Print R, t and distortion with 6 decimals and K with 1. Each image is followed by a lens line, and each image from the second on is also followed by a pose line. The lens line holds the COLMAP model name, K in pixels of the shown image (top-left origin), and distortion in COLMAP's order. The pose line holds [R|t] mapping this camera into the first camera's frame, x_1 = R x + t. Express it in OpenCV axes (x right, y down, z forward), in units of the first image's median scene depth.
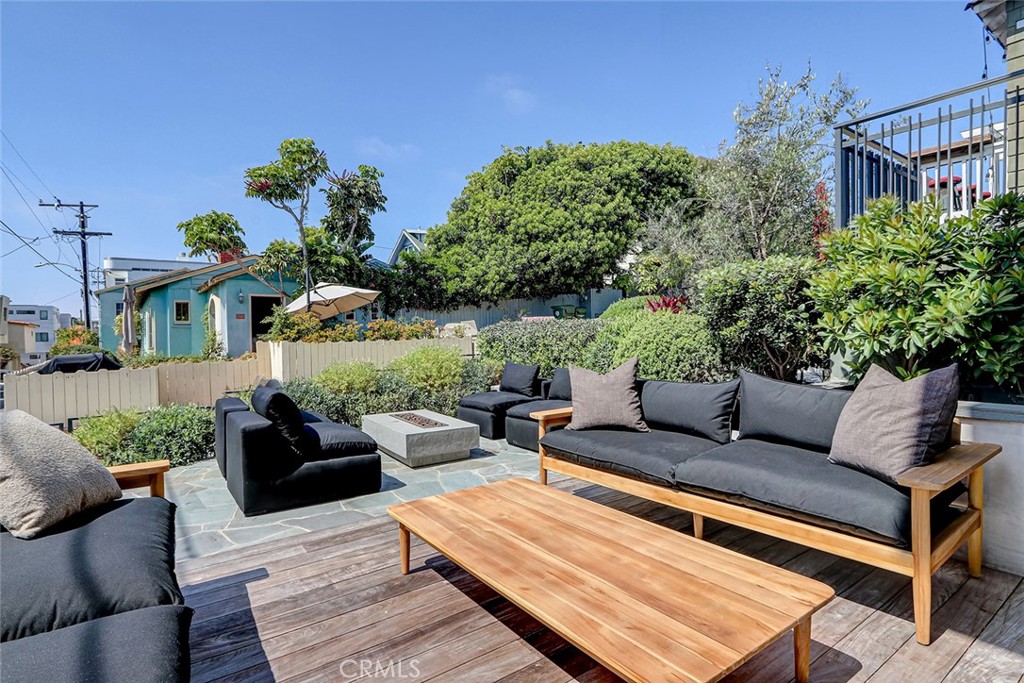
lens RADIAL K [[523.4, 0, 507.3], [0, 523.4, 341.4], [0, 0, 1]] dist [-0.006574, -0.000880]
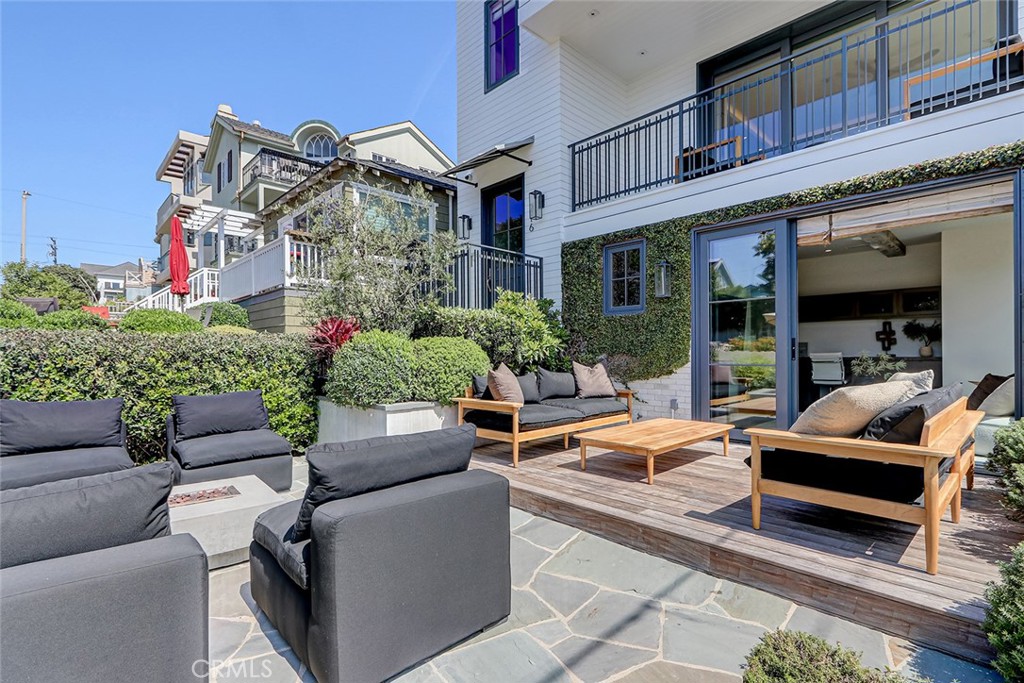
lens RADIAL K [[469.0, 0, 504.7], [0, 469.0, 344.7], [0, 0, 1]] dist [0.001867, 0.000047]
pose [[-0.125408, 0.025710, 0.991772, -1.640897], [0.018803, 0.999546, -0.023534, 0.006450], [-0.991927, 0.015697, -0.125834, 1.613631]]
